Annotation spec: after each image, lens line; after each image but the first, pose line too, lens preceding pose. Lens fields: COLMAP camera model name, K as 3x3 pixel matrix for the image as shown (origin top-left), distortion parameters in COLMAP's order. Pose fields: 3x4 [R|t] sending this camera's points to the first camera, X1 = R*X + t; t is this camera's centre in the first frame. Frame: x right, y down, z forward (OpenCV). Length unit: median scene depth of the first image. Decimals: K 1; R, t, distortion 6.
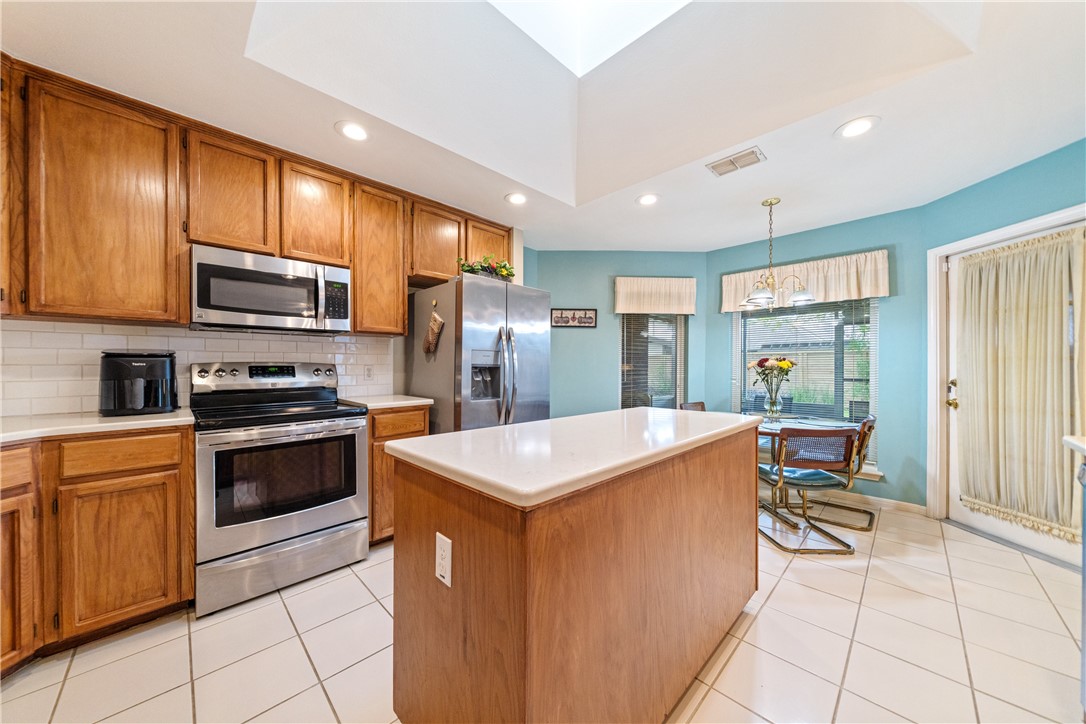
lens RADIAL K [[371.2, 0, 537.8], [0, 371.2, 364.8], [0, 0, 1]] dist [-0.004605, 0.000284]
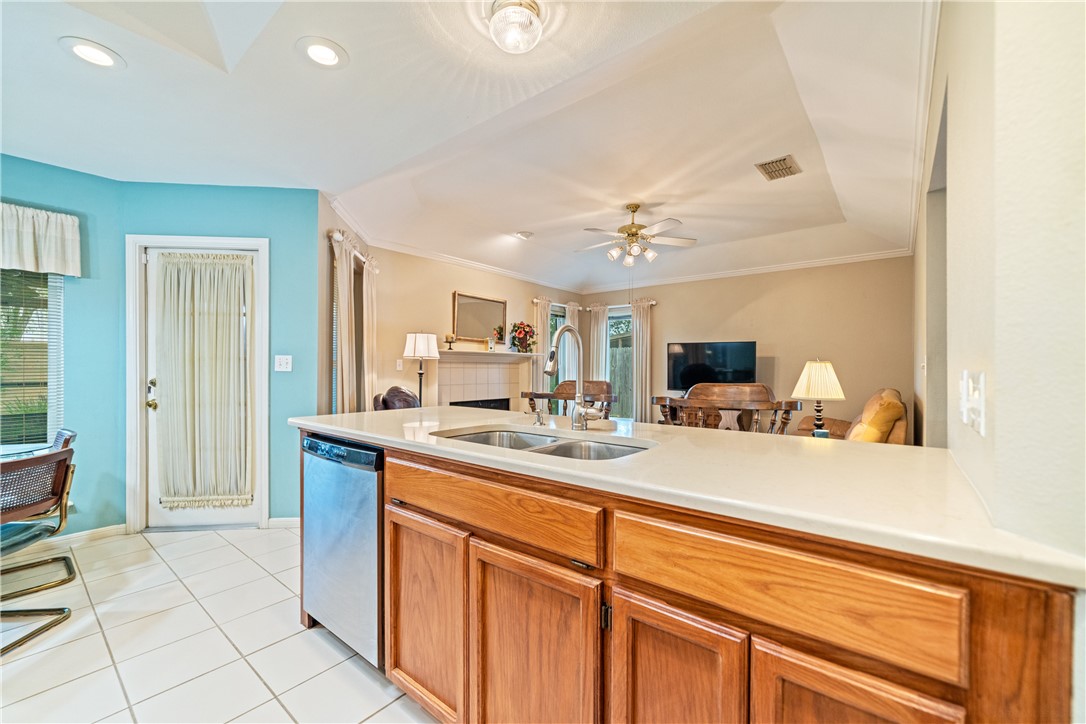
lens RADIAL K [[439.8, 0, 541.4], [0, 439.8, 370.2], [0, 0, 1]] dist [-0.000145, -0.000021]
pose [[-0.108706, -0.008415, 0.994038, -0.110215], [-0.004219, 0.999959, 0.008004, 0.003304], [-0.994065, -0.003324, -0.108737, 0.130760]]
